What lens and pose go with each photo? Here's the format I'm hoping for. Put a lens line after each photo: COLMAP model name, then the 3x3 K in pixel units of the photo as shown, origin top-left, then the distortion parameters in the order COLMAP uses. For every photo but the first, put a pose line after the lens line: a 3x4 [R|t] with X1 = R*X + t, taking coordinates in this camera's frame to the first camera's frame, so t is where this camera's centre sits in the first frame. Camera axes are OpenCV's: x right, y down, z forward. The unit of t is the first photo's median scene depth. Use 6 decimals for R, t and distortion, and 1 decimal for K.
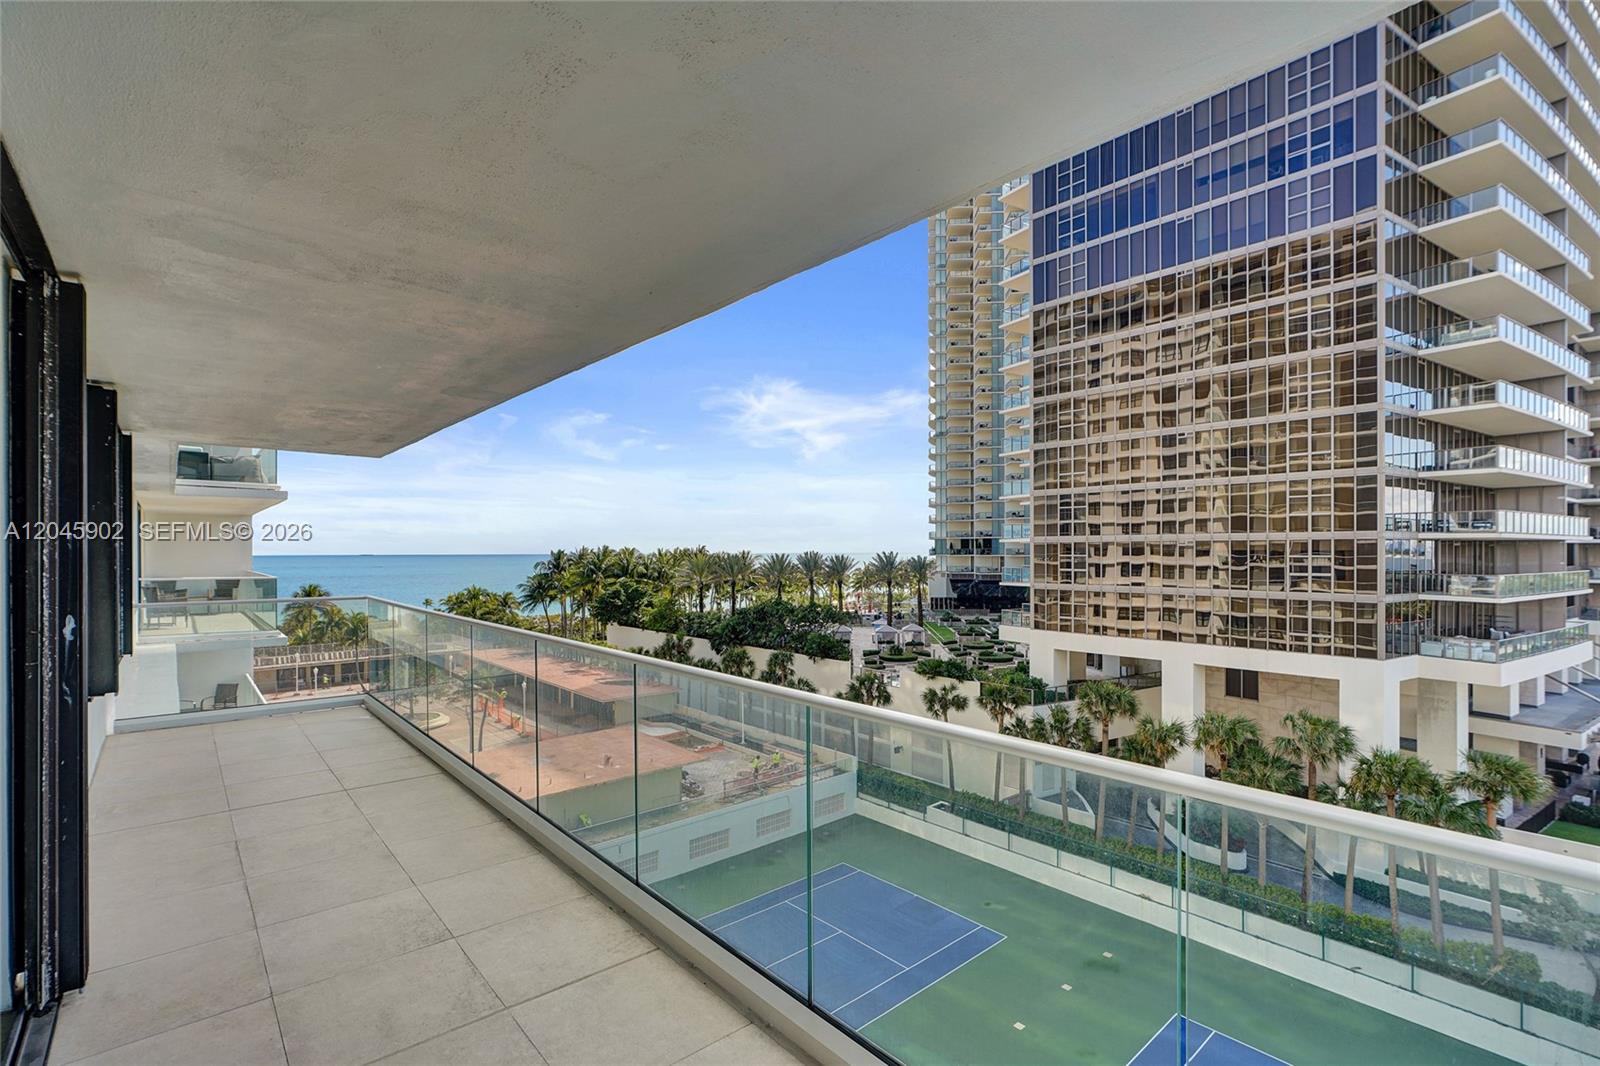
lens RADIAL K [[738.0, 0, 809.7], [0, 738.0, 550.6], [0, 0, 1]] dist [-0.015855, 0.000263]
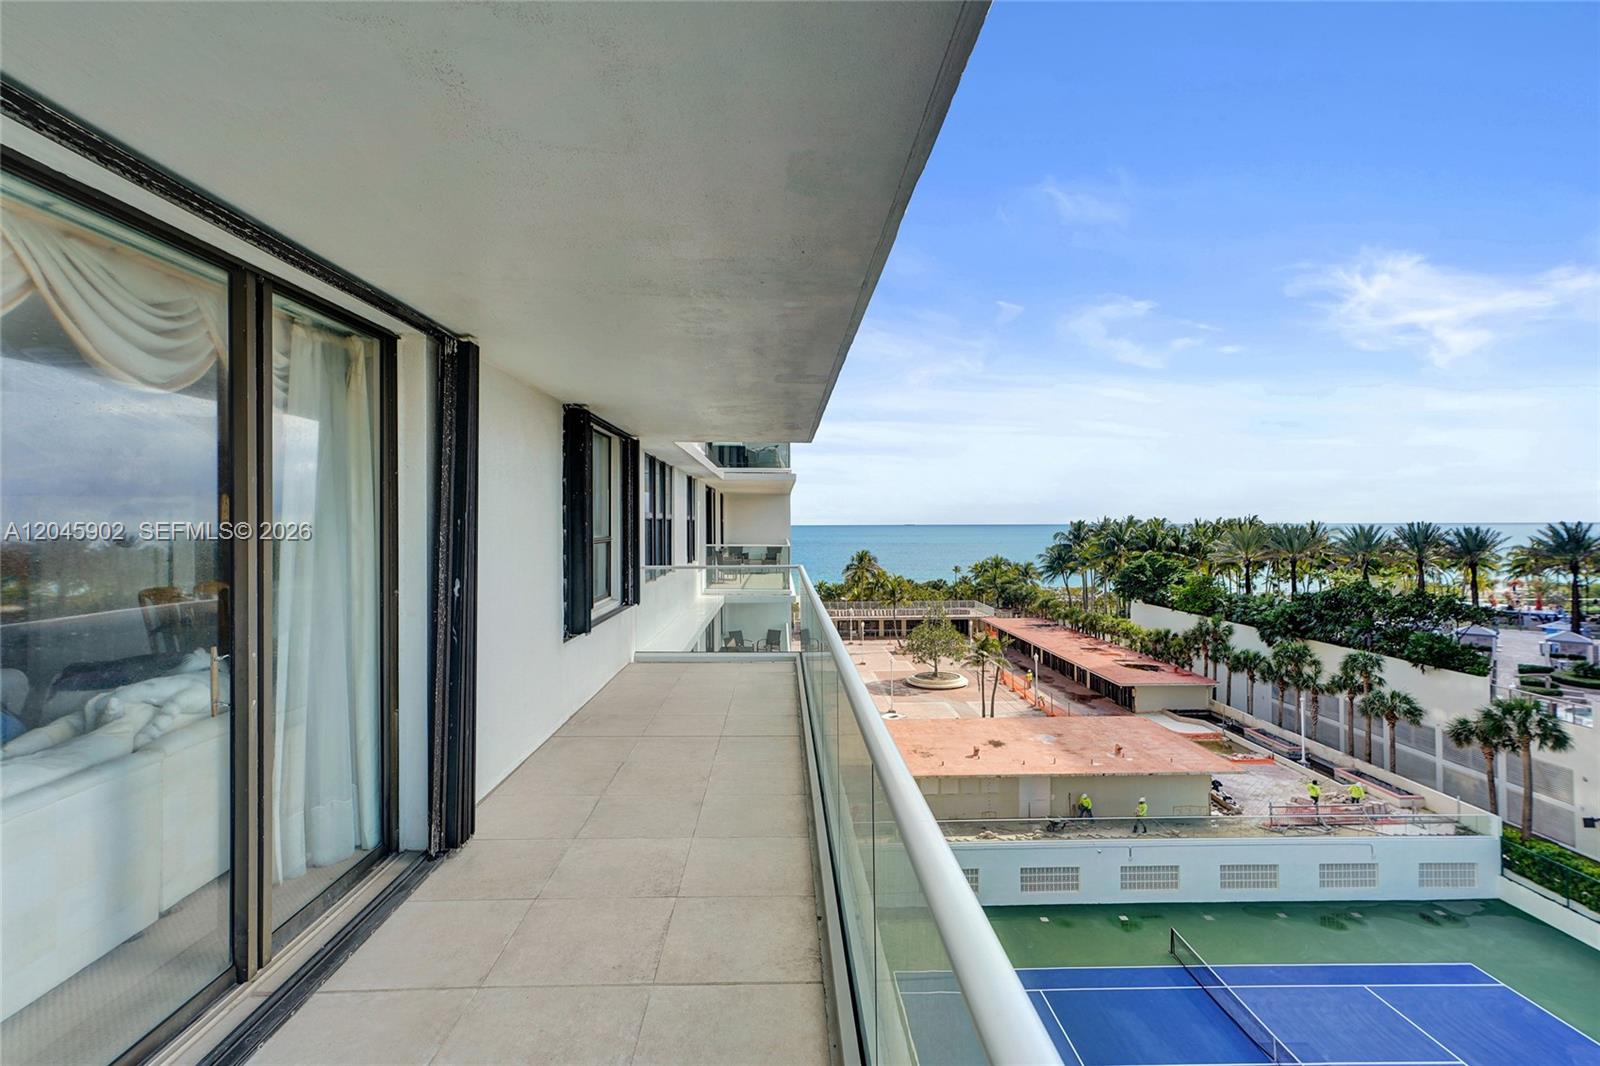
lens RADIAL K [[751.9, 0, 790.2], [0, 751.9, 512.2], [0, 0, 1]] dist [0.001766, 0.007322]
pose [[0.761599, -0.009324, -0.647981, 0.018447], [0.002017, 0.999926, -0.012018, -0.000914], [0.648045, 0.007846, 0.761562, 0.013861]]
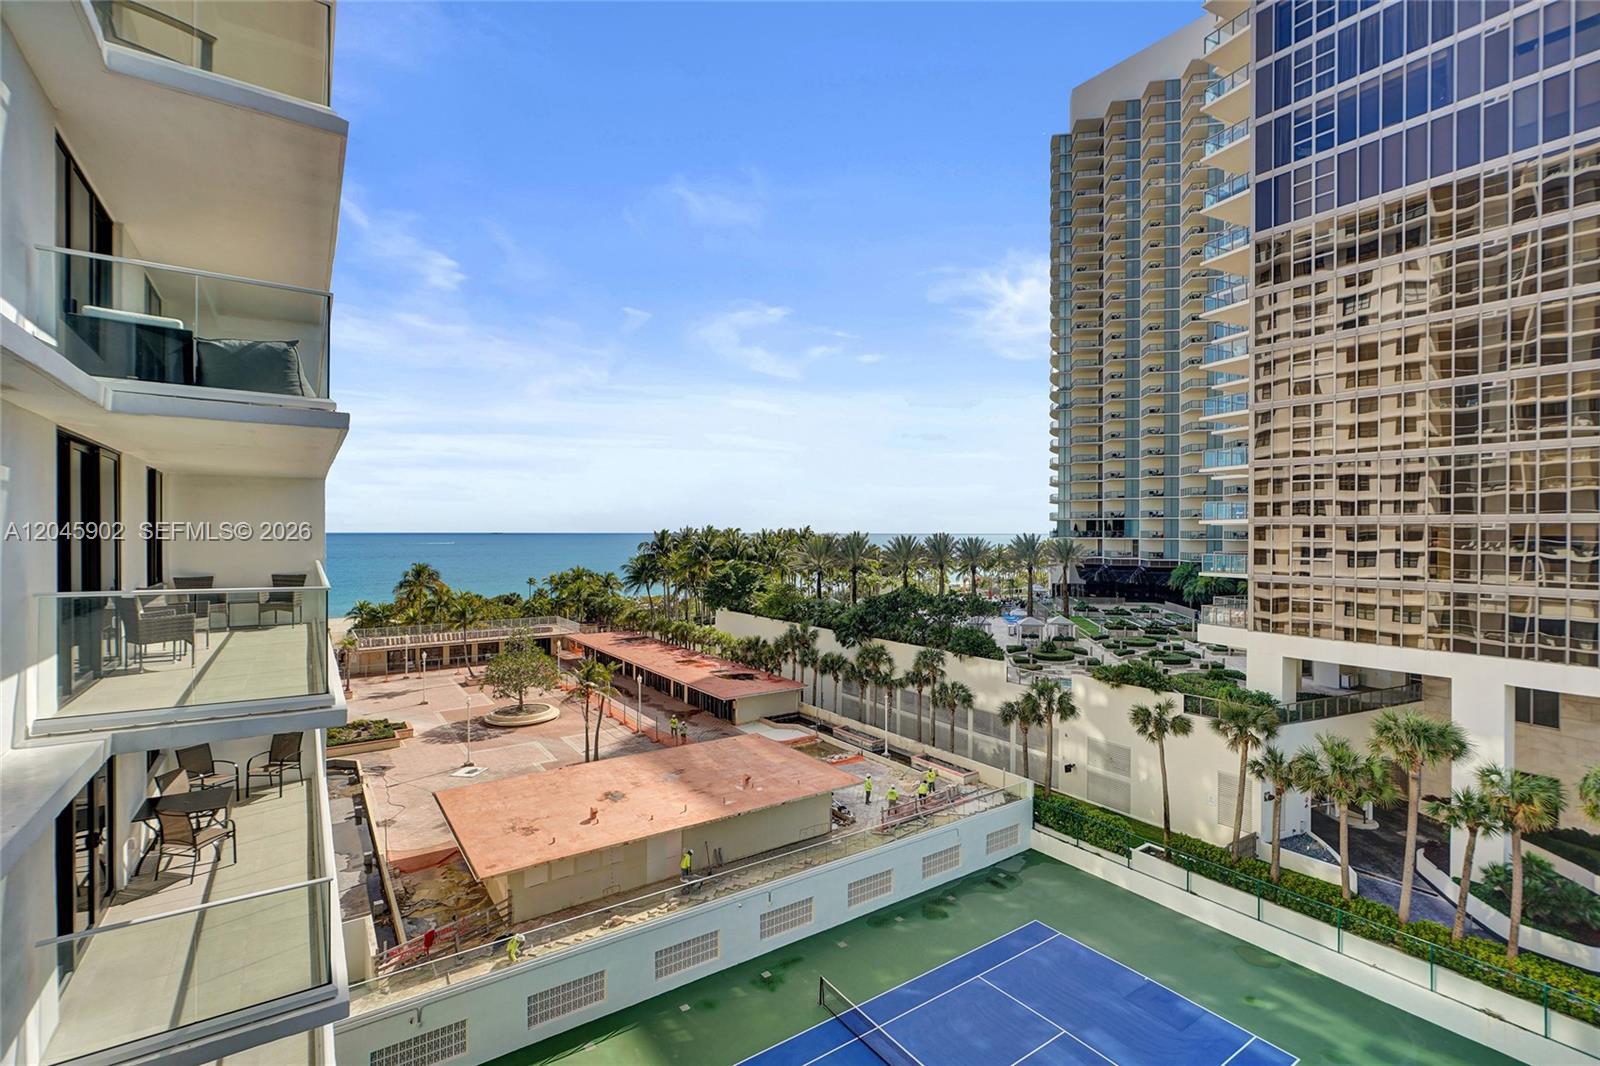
lens RADIAL K [[732.4, 0, 810.6], [0, 732.4, 532.4], [0, 0, 1]] dist [-0.010519, 0.001292]
pose [[0.993953, 0.005561, -0.109662, -0.085133], [-0.005421, 0.999984, 0.001573, -0.000939], [0.109669, -0.000969, 0.993968, 0.132647]]
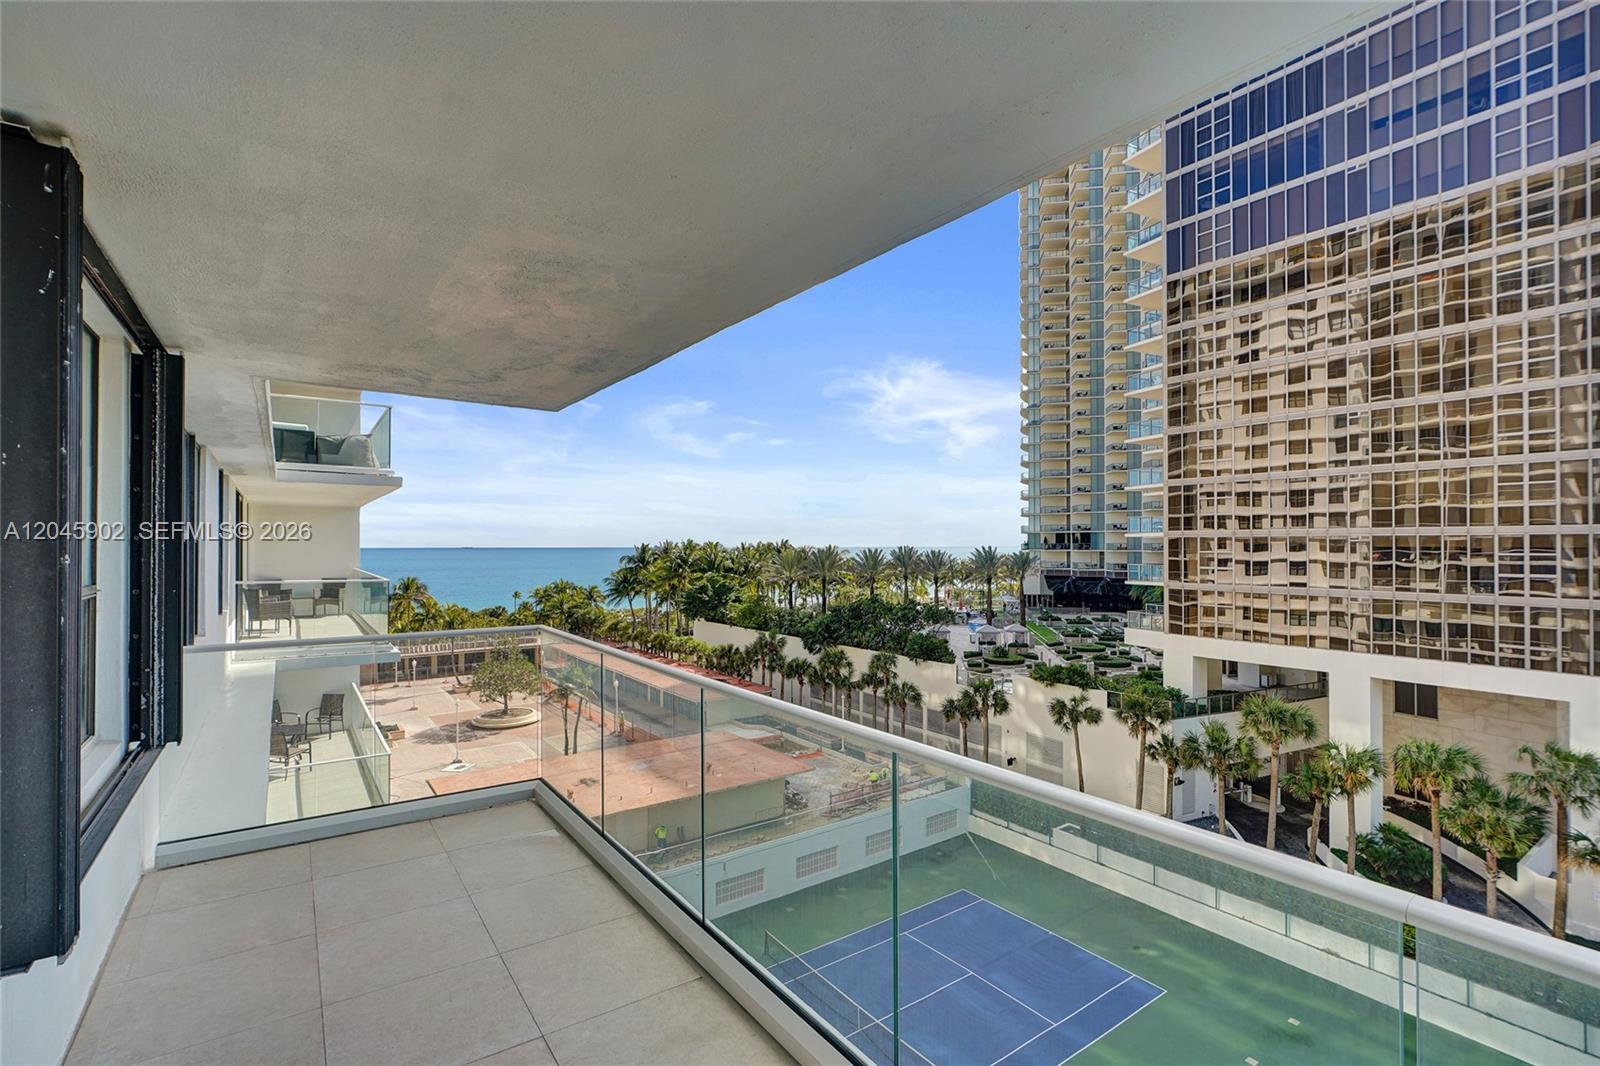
lens RADIAL K [[740.6, 0, 806.4], [0, 740.6, 536.9], [0, 0, 1]] dist [-0.013383, 0.001162]
pose [[0.994827, 0.000706, -0.101586, -0.040799], [-0.001766, 0.999945, -0.010340, -0.001302], [0.101573, 0.010466, 0.994773, 0.050682]]
